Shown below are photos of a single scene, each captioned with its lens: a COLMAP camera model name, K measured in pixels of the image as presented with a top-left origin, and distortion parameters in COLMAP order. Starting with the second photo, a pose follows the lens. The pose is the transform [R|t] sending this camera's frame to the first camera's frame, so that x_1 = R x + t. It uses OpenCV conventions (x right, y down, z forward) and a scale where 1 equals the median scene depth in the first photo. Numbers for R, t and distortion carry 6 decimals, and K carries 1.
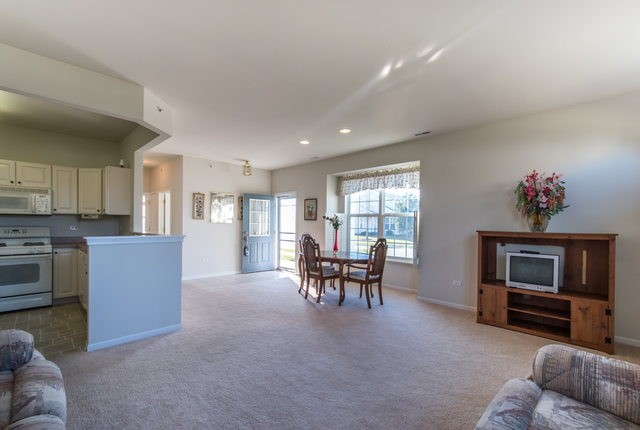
lens RADIAL K [[280.0, 0, 322.0], [0, 280.0, 225.8], [0, 0, 1]] dist [0.003838, 0.000496]
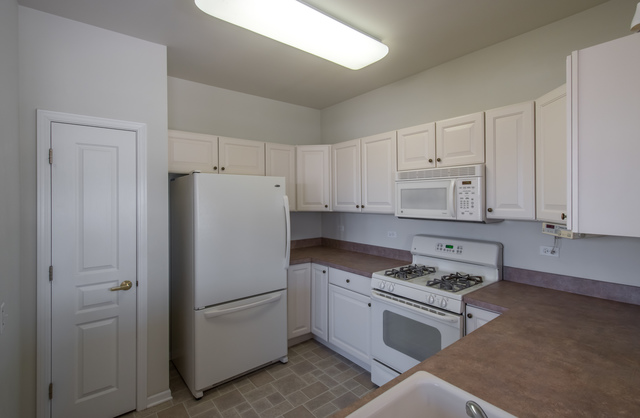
lens RADIAL K [[300.8, 0, 330.0], [0, 300.8, 197.8], [0, 0, 1]] dist [0.000284, 0.000016]
pose [[-0.106745, -0.012450, -0.994209, -0.348351], [-0.003044, 0.999921, -0.012195, -0.052958], [0.994282, 0.001725, -0.106774, 0.613195]]
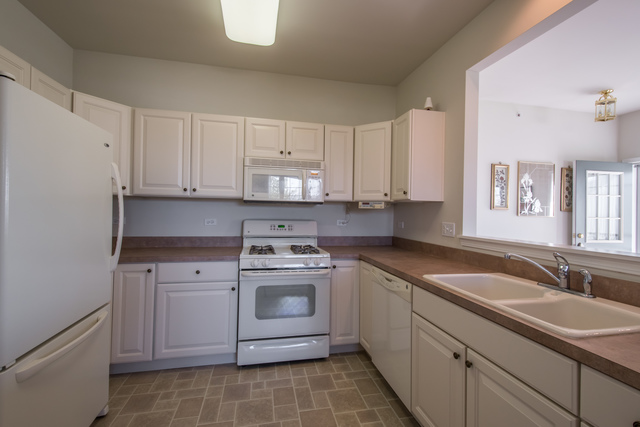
lens RADIAL K [[290.9, 0, 321.8], [0, 290.9, 209.4], [0, 0, 1]] dist [0.003000, 0.000014]
pose [[0.839419, 0.000265, -0.543484, -0.464741], [-0.013708, 0.999692, -0.020685, -0.007734], [0.543311, 0.024813, 0.839165, 0.345325]]
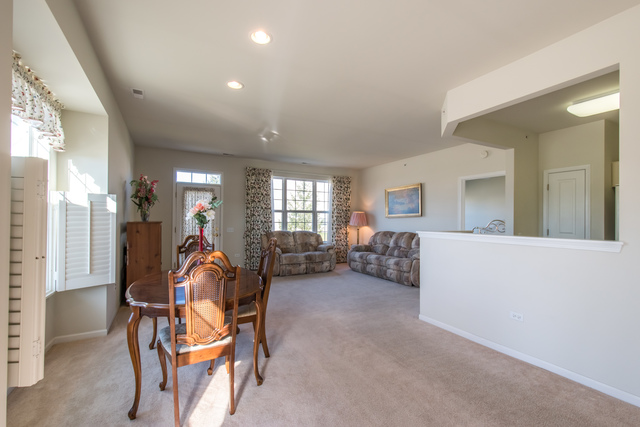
lens RADIAL K [[276.7, 0, 320.2], [0, 276.7, 217.2], [0, 0, 1]] dist [0.007637, -0.000351]
pose [[-0.959993, -0.015117, 0.279615, -0.243265], [-0.014881, 0.999885, 0.002968, -0.009022], [-0.279627, -0.001312, -0.960108, 1.212493]]
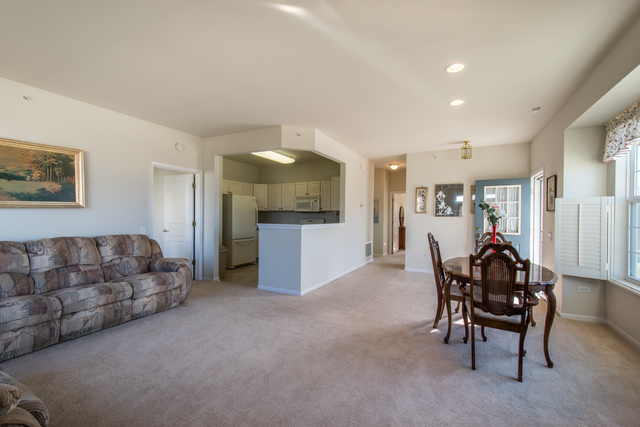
lens RADIAL K [[276.7, 0, 320.2], [0, 276.7, 217.2], [0, 0, 1]] dist [0.007637, -0.000351]
pose [[0.292964, -0.003075, -0.956119, 0.441872], [-0.014103, 0.999872, -0.007537, 0.003828], [0.956020, 0.015692, 0.292883, 0.402404]]
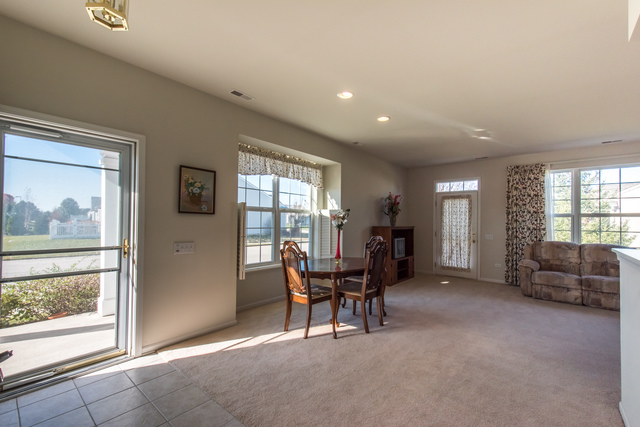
lens RADIAL K [[276.7, 0, 320.2], [0, 276.7, 217.2], [0, 0, 1]] dist [0.007637, -0.000351]
pose [[-0.075573, 0.004133, 0.997132, -0.590962], [-0.005168, 0.999976, -0.004537, -0.015371], [-0.997127, -0.005496, -0.075550, 0.954456]]
